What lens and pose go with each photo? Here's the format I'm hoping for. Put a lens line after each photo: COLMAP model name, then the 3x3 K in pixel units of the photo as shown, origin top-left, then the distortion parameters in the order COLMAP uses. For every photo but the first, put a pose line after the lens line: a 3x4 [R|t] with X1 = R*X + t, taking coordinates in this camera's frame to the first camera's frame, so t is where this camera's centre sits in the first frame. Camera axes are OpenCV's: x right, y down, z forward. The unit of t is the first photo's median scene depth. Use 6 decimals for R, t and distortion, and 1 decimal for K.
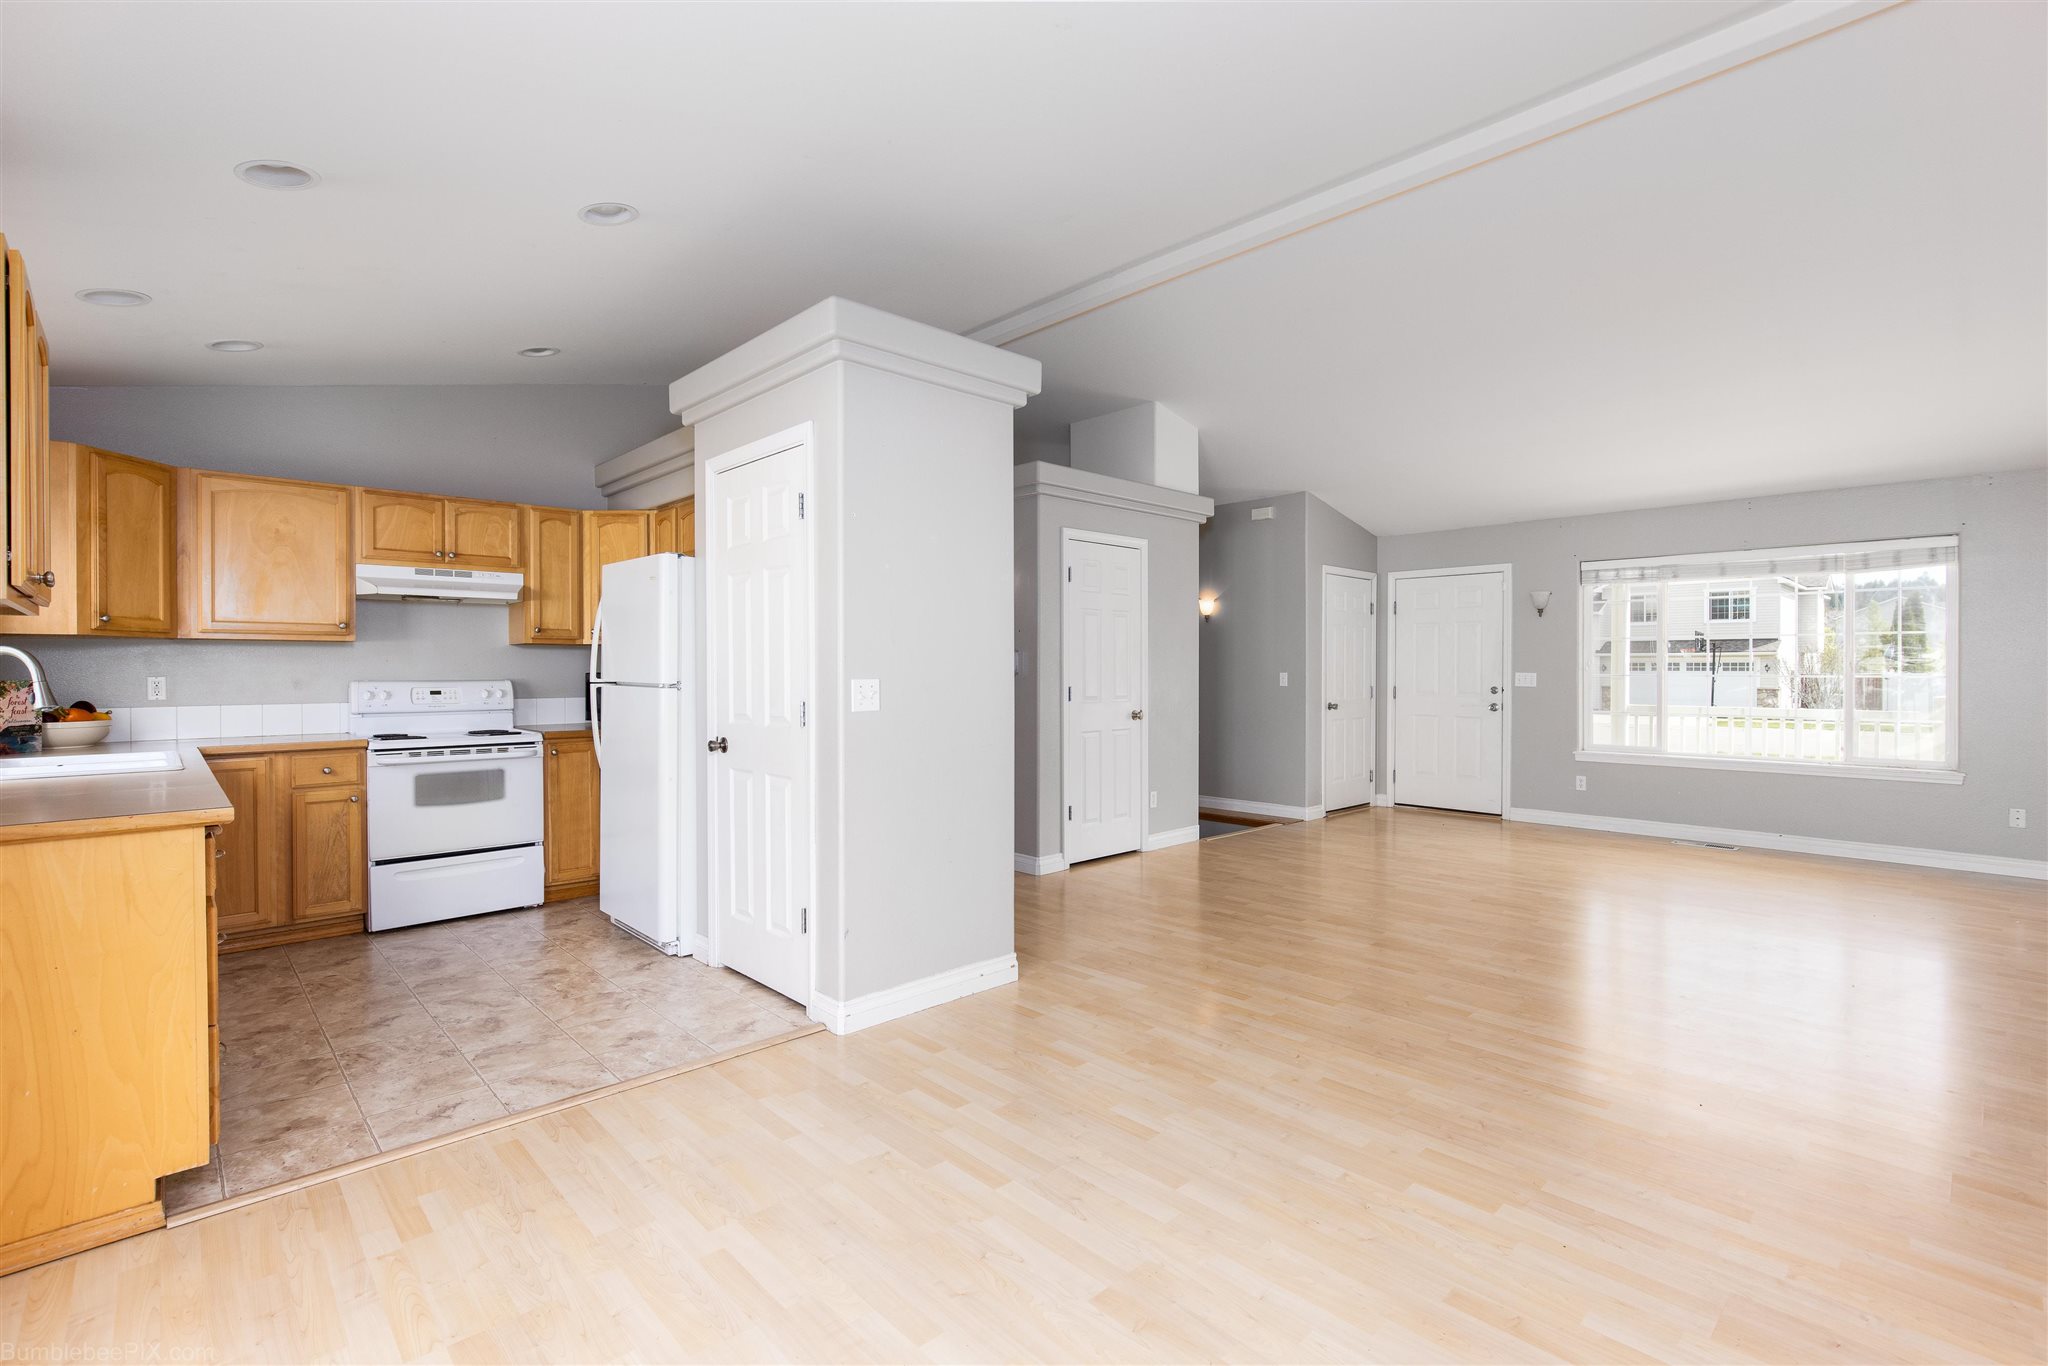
lens RADIAL K [[928.4, 0, 1014.9], [0, 928.4, 673.8], [0, 0, 1]] dist [-0.013029, 0.006054]
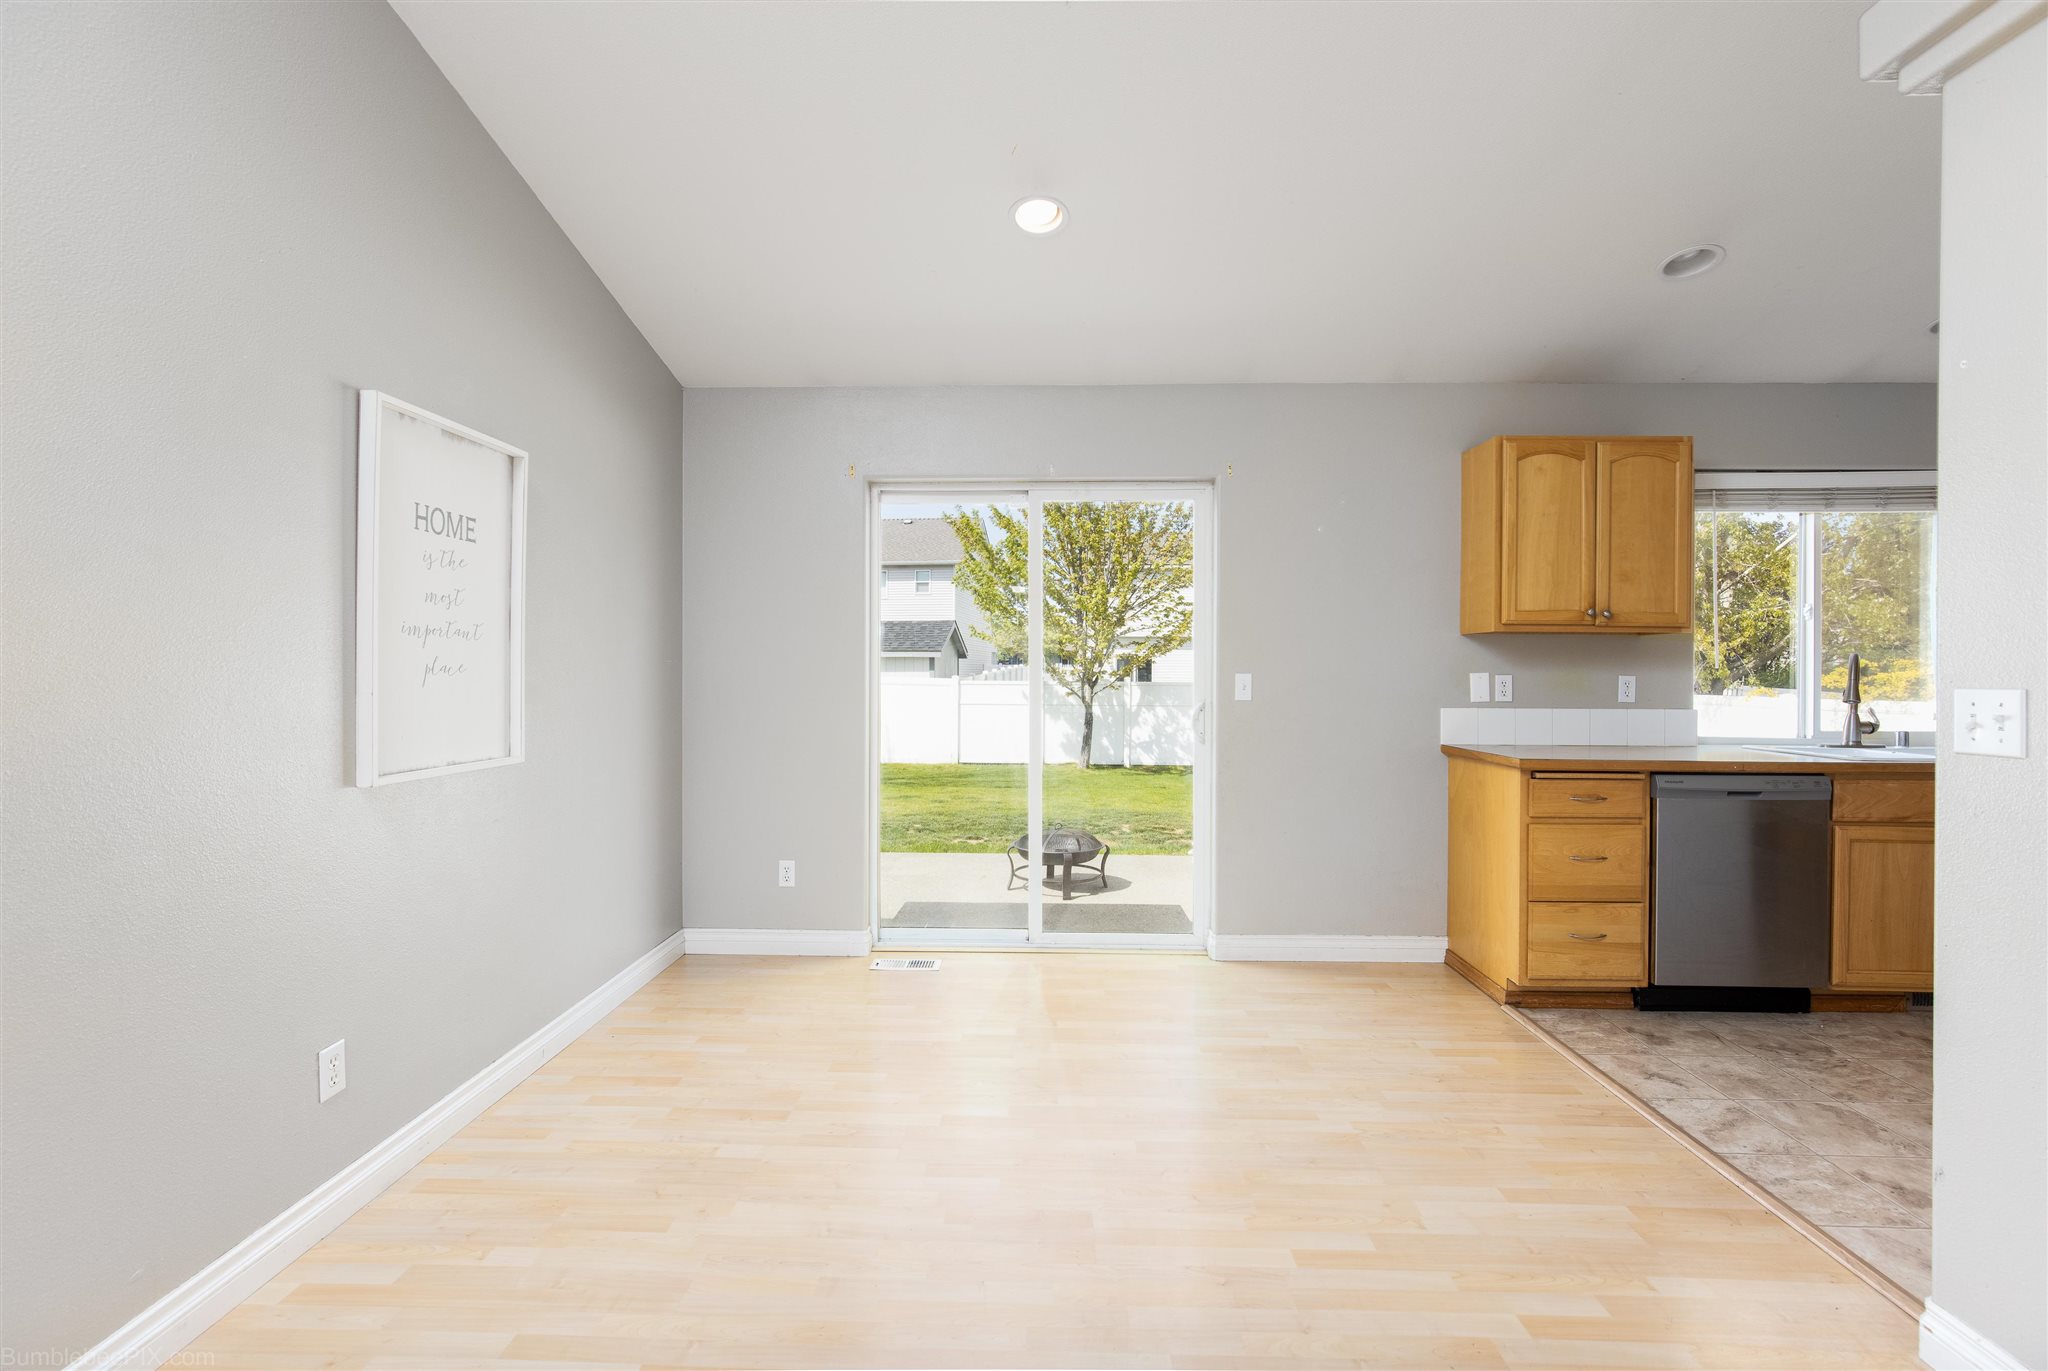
lens RADIAL K [[928.4, 0, 1024.4], [0, 928.4, 669.2], [0, 0, 1]] dist [-0.013029, 0.006054]
pose [[-0.697006, -0.000201, -0.717066, 0.580215], [-0.008419, 0.999933, 0.007903, -0.005511], [0.717016, 0.011545, -0.696961, 1.040646]]
